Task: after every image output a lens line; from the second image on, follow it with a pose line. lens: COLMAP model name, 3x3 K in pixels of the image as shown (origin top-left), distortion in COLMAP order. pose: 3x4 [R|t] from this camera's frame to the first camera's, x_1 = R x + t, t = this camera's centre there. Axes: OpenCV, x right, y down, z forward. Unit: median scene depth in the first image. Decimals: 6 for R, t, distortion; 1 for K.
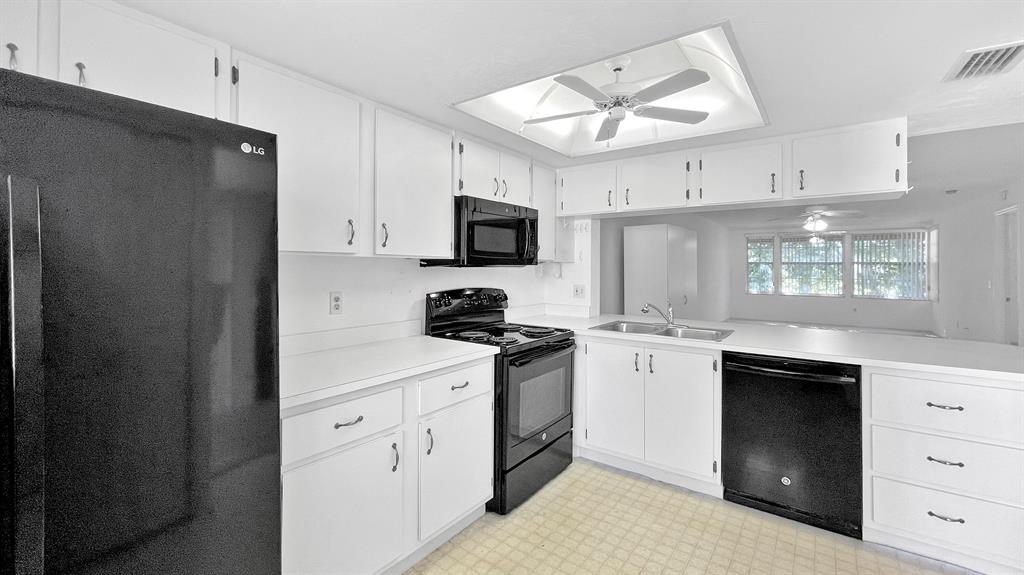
lens RADIAL K [[417.1, 0, 508.2], [0, 417.1, 263.2], [0, 0, 1]] dist [-0.001615, 0.000065]
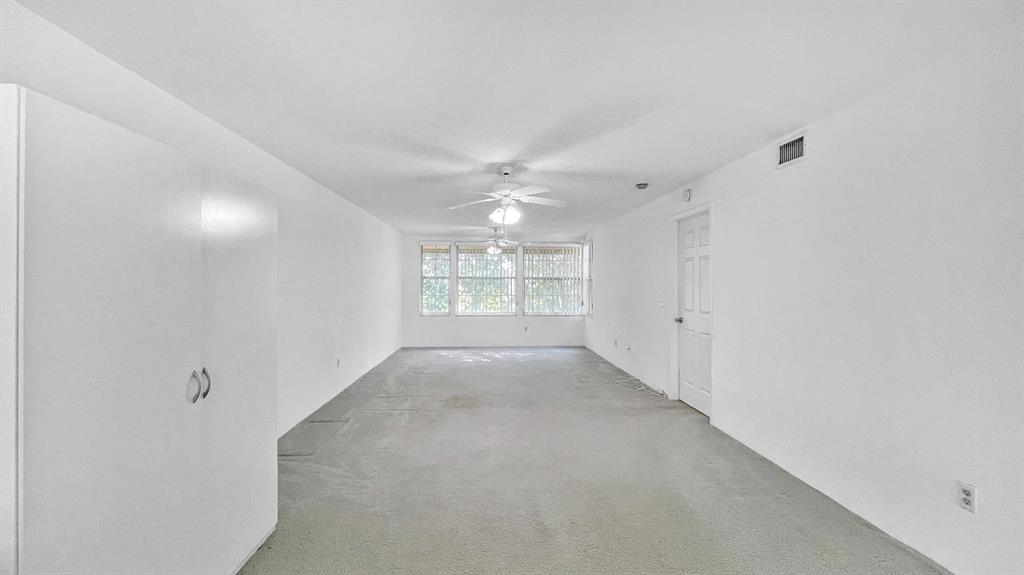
lens RADIAL K [[412.3, 0, 510.2], [0, 412.3, 278.0], [0, 0, 1]] dist [-0.000630, 0.000208]
pose [[0.759874, 0.006979, 0.650033, 0.592538], [-0.005830, 0.999975, -0.003922, 0.010407], [-0.650045, -0.000810, 0.759896, 0.911872]]
